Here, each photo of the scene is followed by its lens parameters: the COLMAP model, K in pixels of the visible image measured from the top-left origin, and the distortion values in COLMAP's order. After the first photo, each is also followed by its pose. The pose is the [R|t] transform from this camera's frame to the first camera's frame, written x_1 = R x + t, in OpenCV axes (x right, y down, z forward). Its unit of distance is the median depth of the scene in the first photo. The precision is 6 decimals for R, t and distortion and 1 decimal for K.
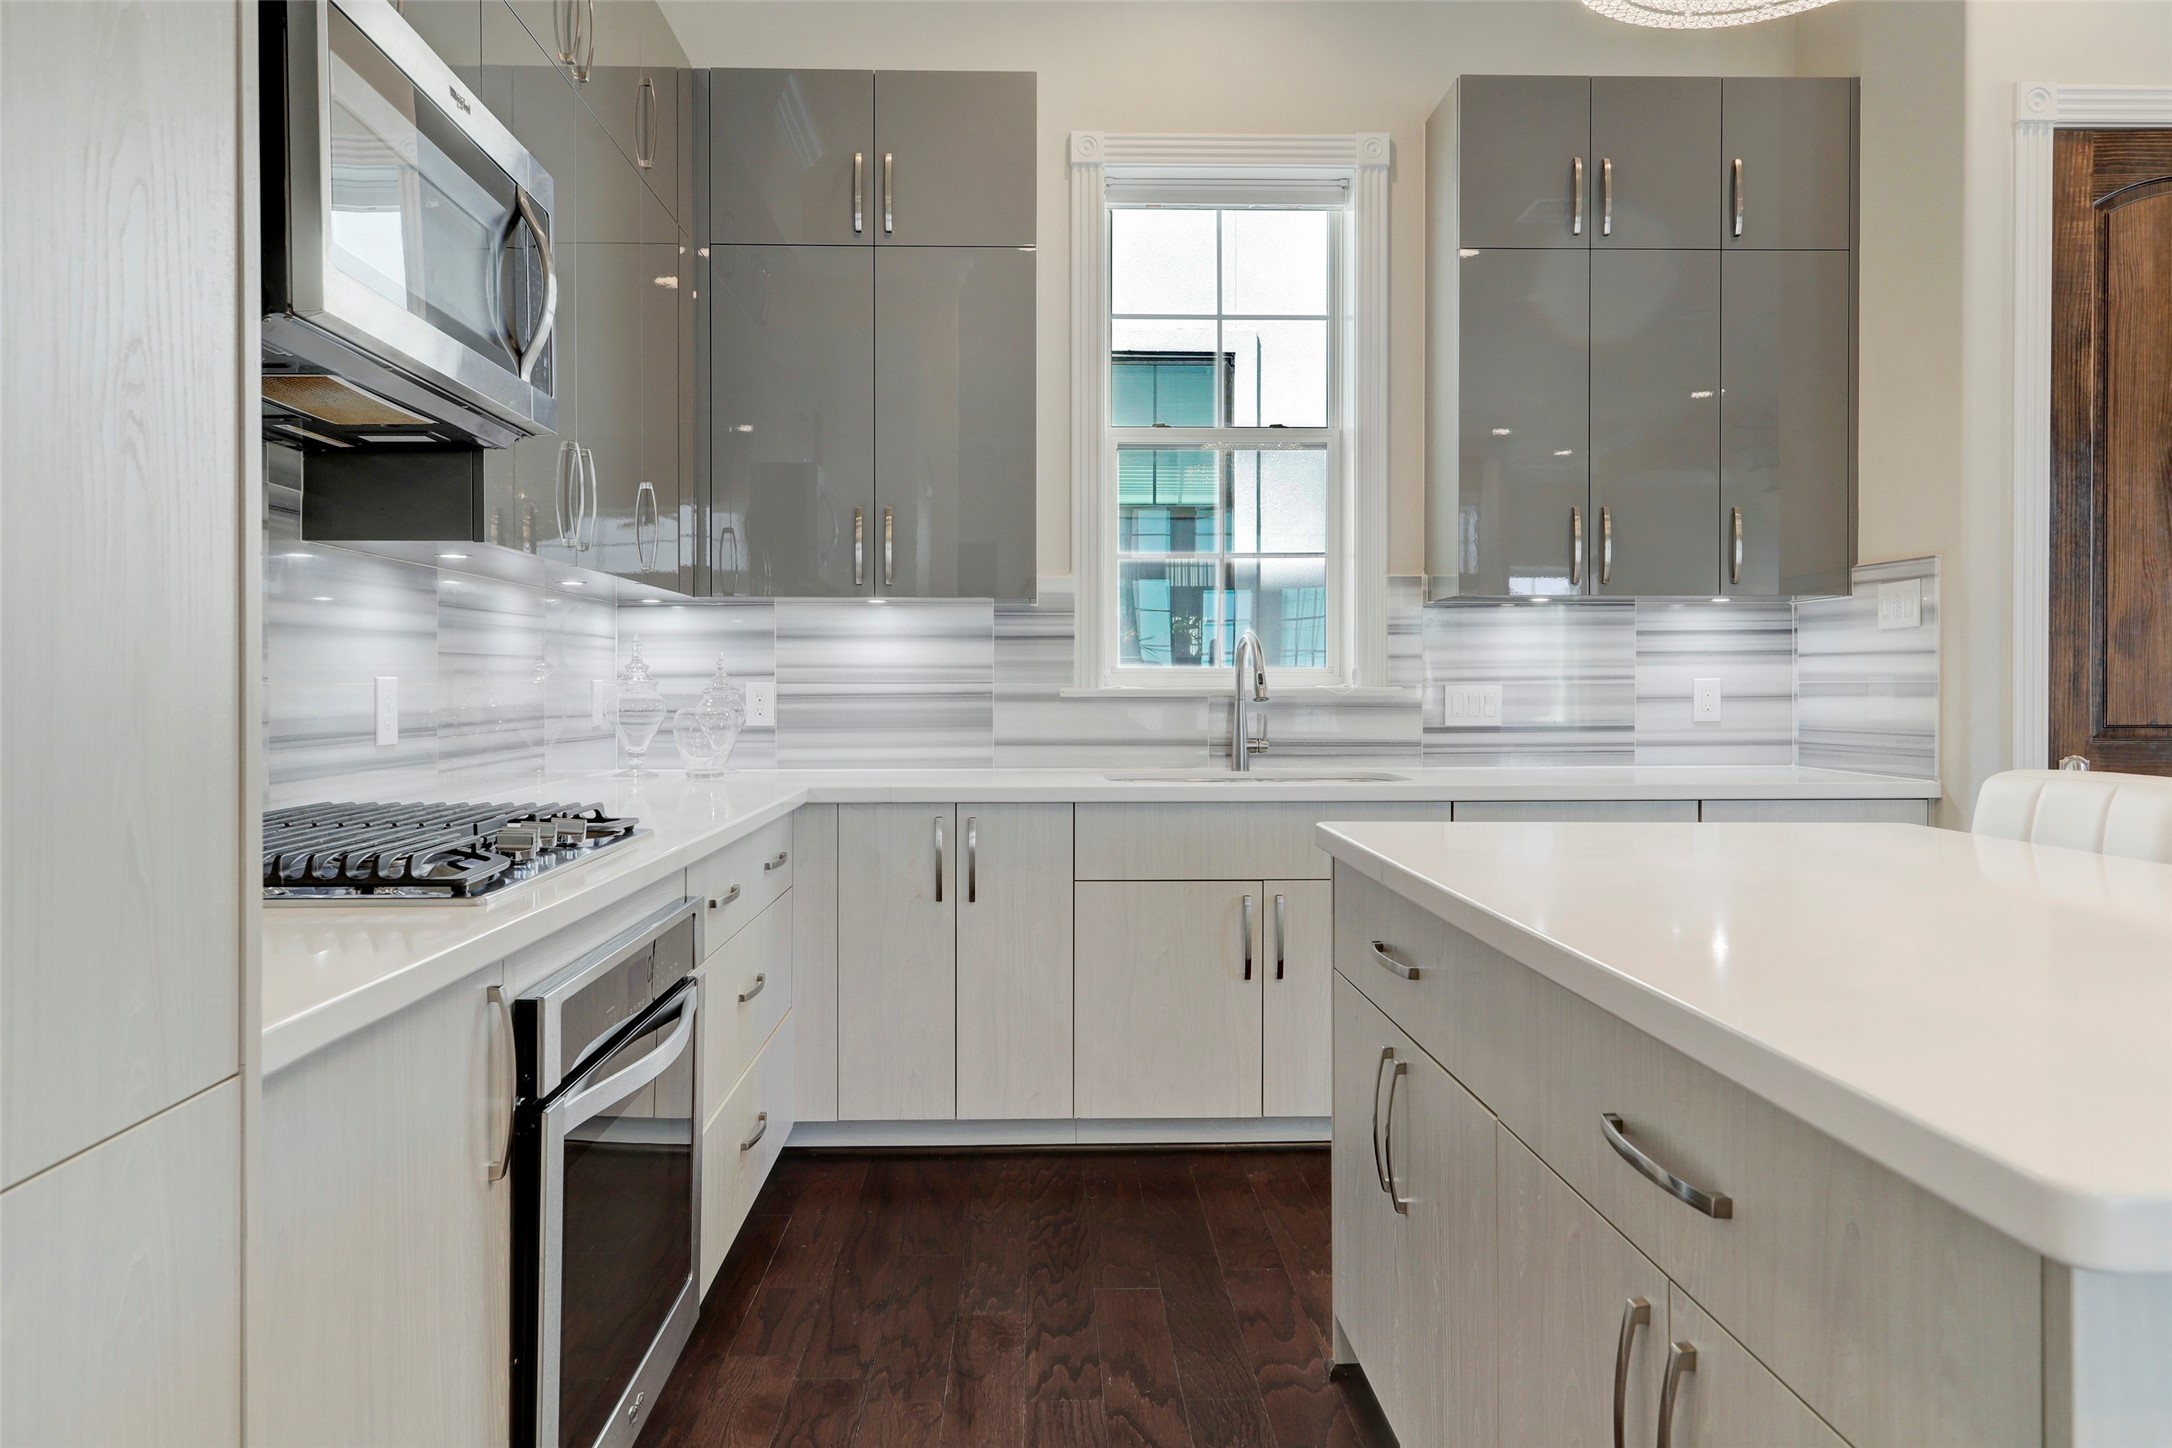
lens RADIAL K [[1519.0, 0, 1085.0], [0, 1519.0, 713.1], [0, 0, 1]] dist [0.000264, 0.000171]
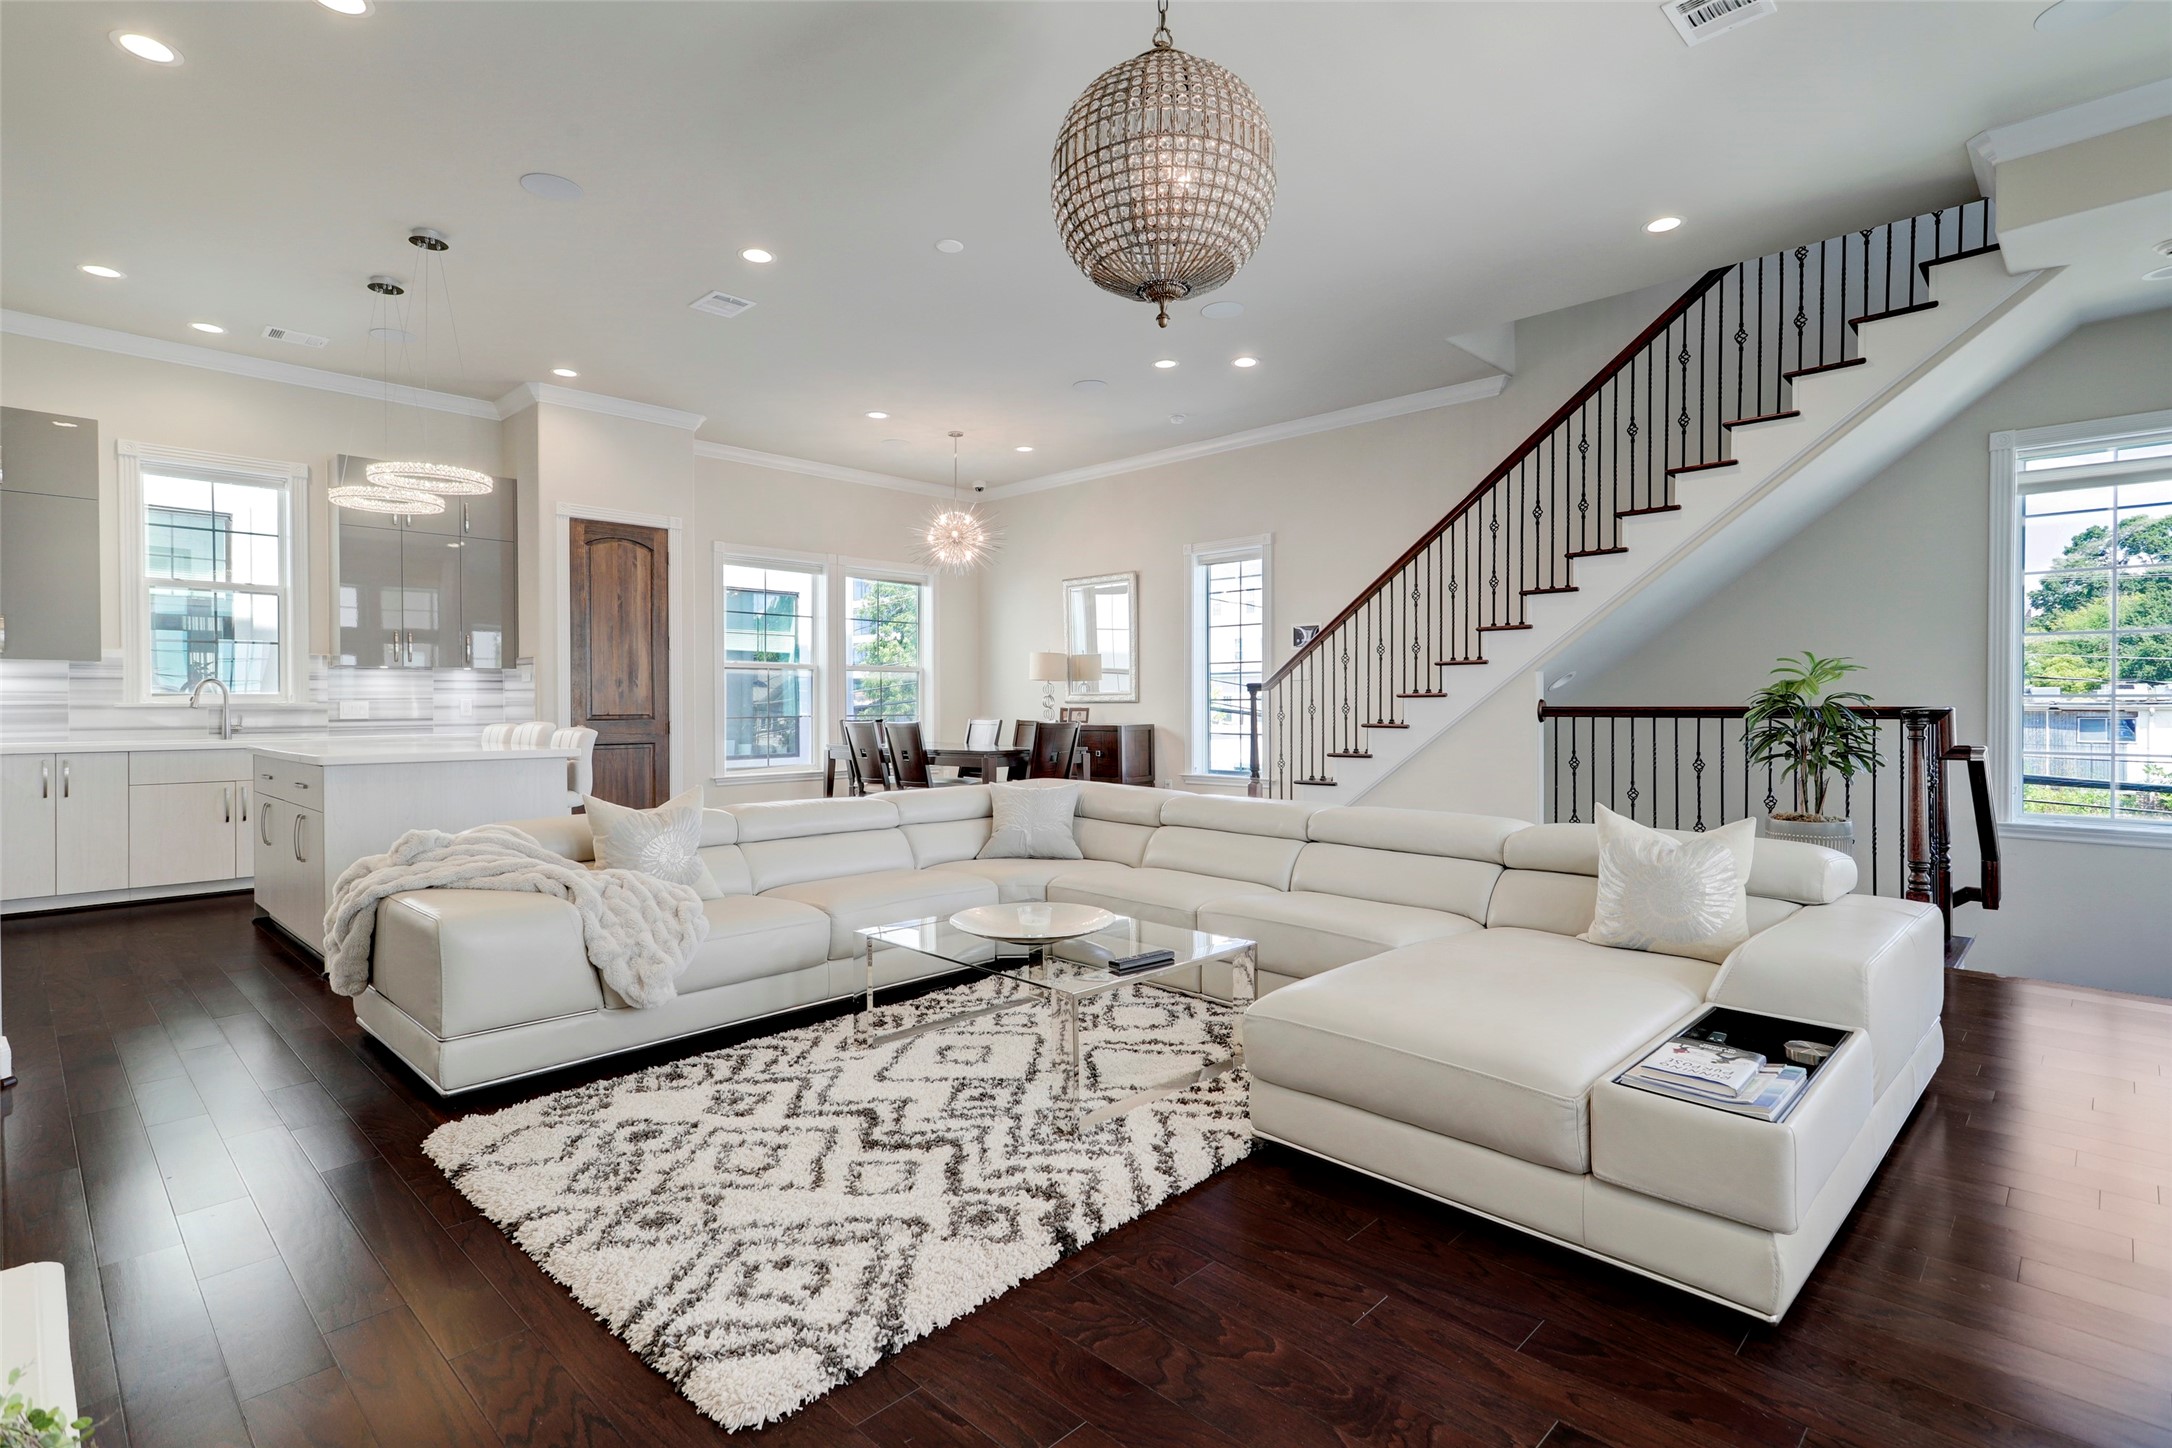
lens RADIAL K [[1045.1, 0, 1088.1], [0, 1045.1, 712.7], [0, 0, 1]] dist [0.005104, 0.001516]
pose [[0.722120, -0.006812, 0.691735, -0.049757], [0.013048, 0.999908, -0.003775, 0.020100], [-0.691645, 0.011752, 0.722142, -0.981923]]
